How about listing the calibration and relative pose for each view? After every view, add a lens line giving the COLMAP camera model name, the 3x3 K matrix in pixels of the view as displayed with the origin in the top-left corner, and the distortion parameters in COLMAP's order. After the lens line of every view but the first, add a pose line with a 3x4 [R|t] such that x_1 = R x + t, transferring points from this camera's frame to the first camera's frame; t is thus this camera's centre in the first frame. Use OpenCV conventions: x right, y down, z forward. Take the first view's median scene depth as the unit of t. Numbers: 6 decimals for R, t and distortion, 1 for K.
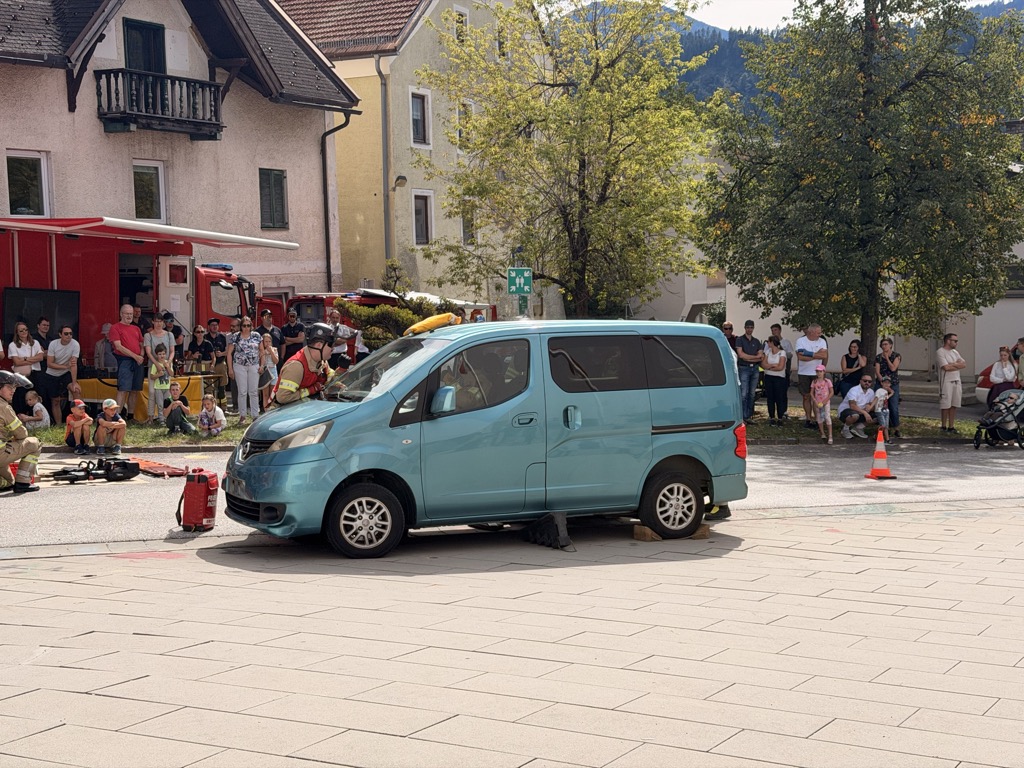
lens RADIAL K [[1440.4, 0, 510.8], [0, 1440.4, 384.3], [0, 0, 1]] dist [0.128058, 0.000000]
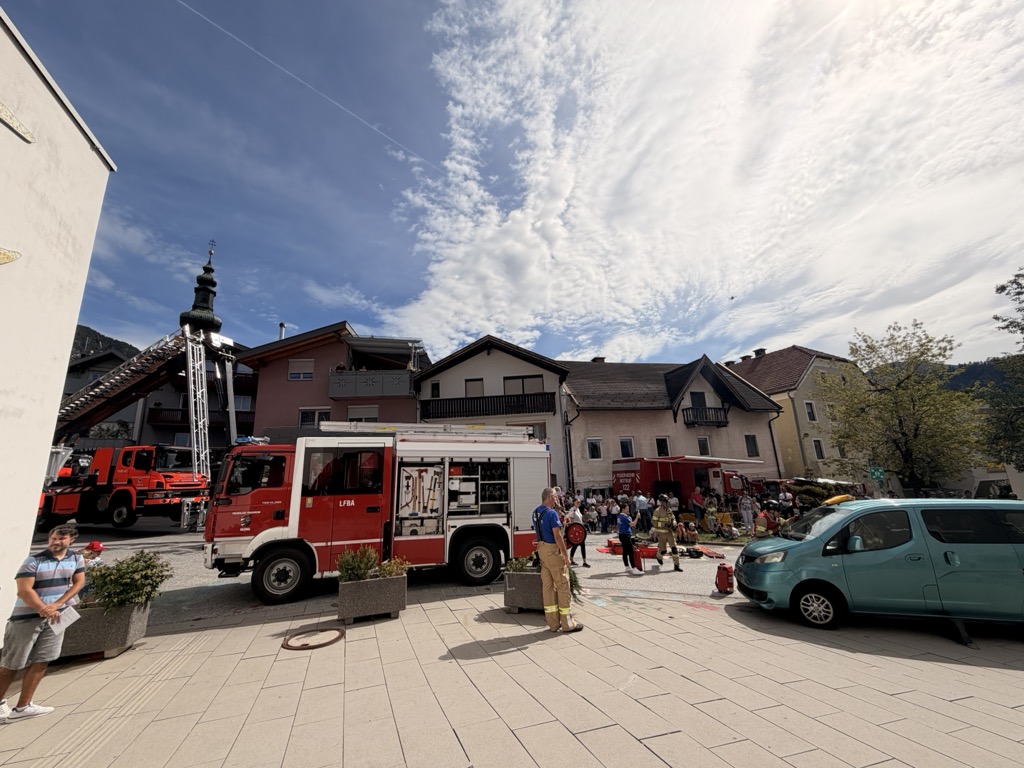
lens RADIAL K [[405.4, 0, 506.5], [0, 405.4, 383.9], [0, 0, 1]] dist [-0.001382, 0.000007]
pose [[0.756950, -0.164249, -0.632495, -0.019895], [-0.025302, 0.959805, -0.279526, -0.028239], [0.652983, 0.227591, 0.722368, 0.240592]]
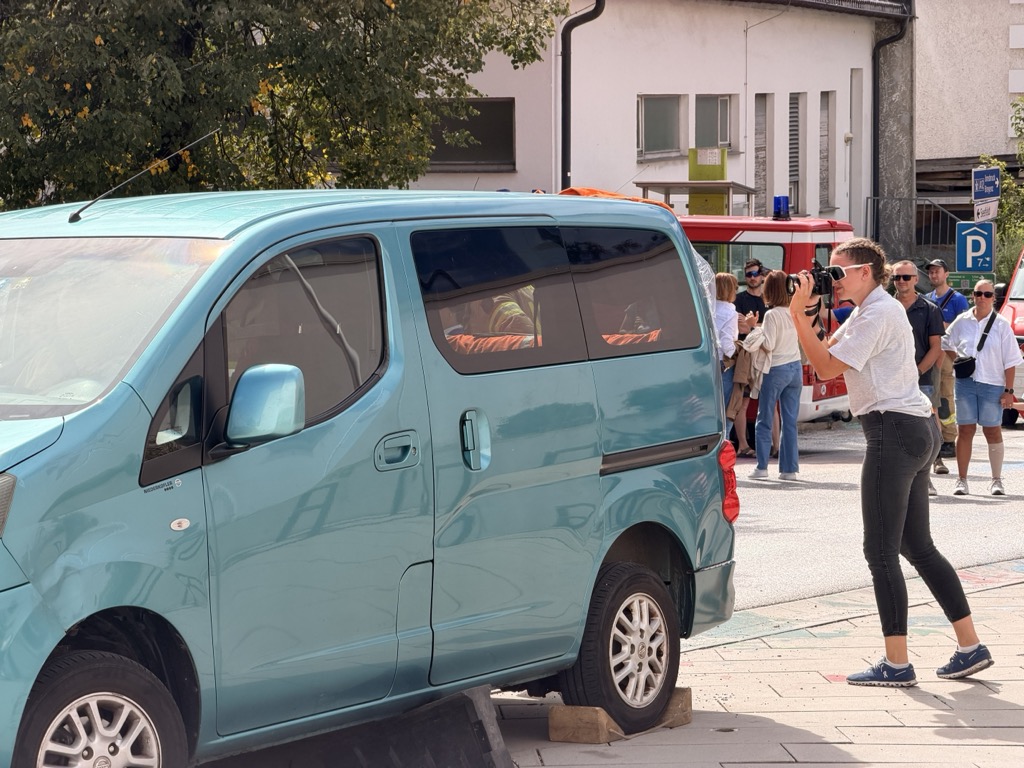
lens RADIAL K [[3093.1, 0, 505.8], [0, 3093.1, 386.0], [0, 0, 1]] dist [0.227795, 0.000000]
pose [[0.849158, -0.034829, 0.526990, -0.369096], [0.033017, 0.999372, 0.012848, -0.001287], [-0.527106, 0.006490, 0.849775, 0.284696]]
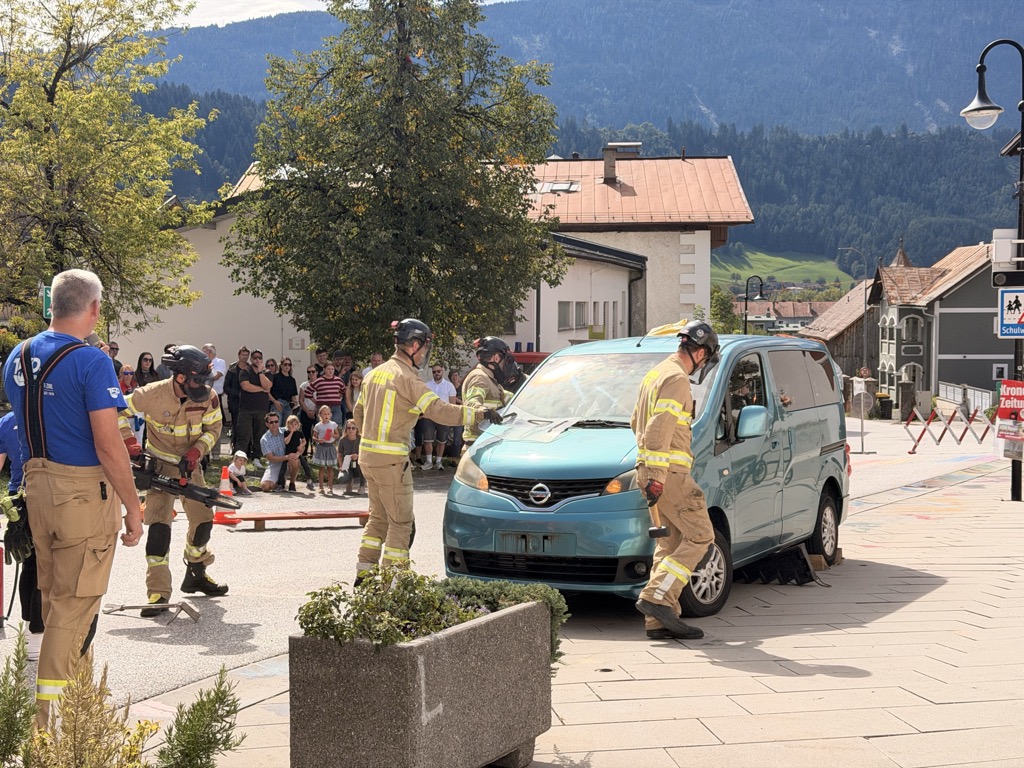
lens RADIAL K [[1440.4, 0, 512.5], [0, 1440.4, 386.7], [0, 0, 1]] dist [0.128058, 0.000000]
pose [[0.782301, -0.012541, 0.622775, -0.635302], [0.031659, 0.999306, -0.019645, 0.001884], [-0.622096, 0.035085, 0.782154, 0.376867]]
